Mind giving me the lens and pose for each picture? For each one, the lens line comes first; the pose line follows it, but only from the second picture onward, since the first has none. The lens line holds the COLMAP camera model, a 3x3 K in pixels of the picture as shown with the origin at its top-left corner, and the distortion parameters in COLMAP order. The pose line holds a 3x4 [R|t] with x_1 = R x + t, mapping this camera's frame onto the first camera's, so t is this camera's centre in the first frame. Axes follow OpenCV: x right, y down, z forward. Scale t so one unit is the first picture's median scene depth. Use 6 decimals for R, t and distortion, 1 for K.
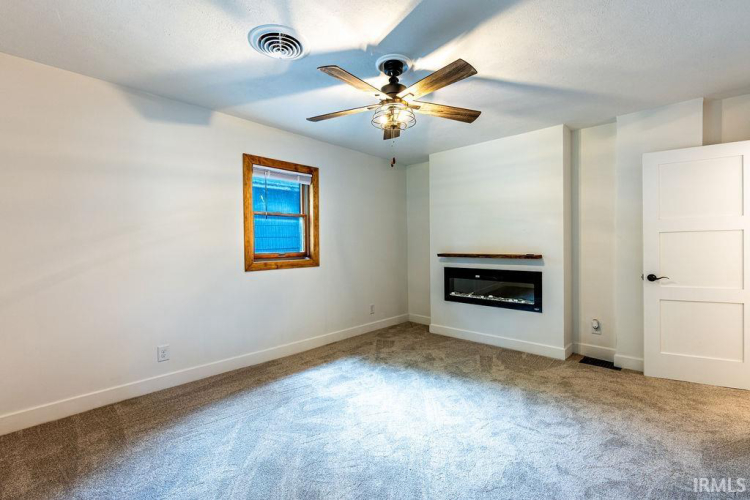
lens RADIAL K [[332.8, 0, 375.6], [0, 332.8, 248.7], [0, 0, 1]] dist [0.002540, -0.000112]
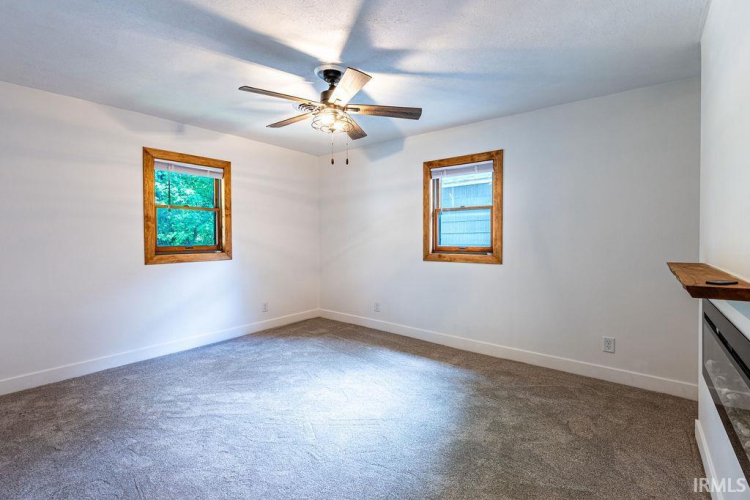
lens RADIAL K [[332.8, 0, 376.0], [0, 332.8, 242.1], [0, 0, 1]] dist [0.002540, -0.000112]
pose [[0.085412, 0.031945, -0.995834, 0.698990], [-0.009687, 0.999465, 0.031230, -0.030195], [0.996299, 0.006980, 0.085675, 0.643992]]
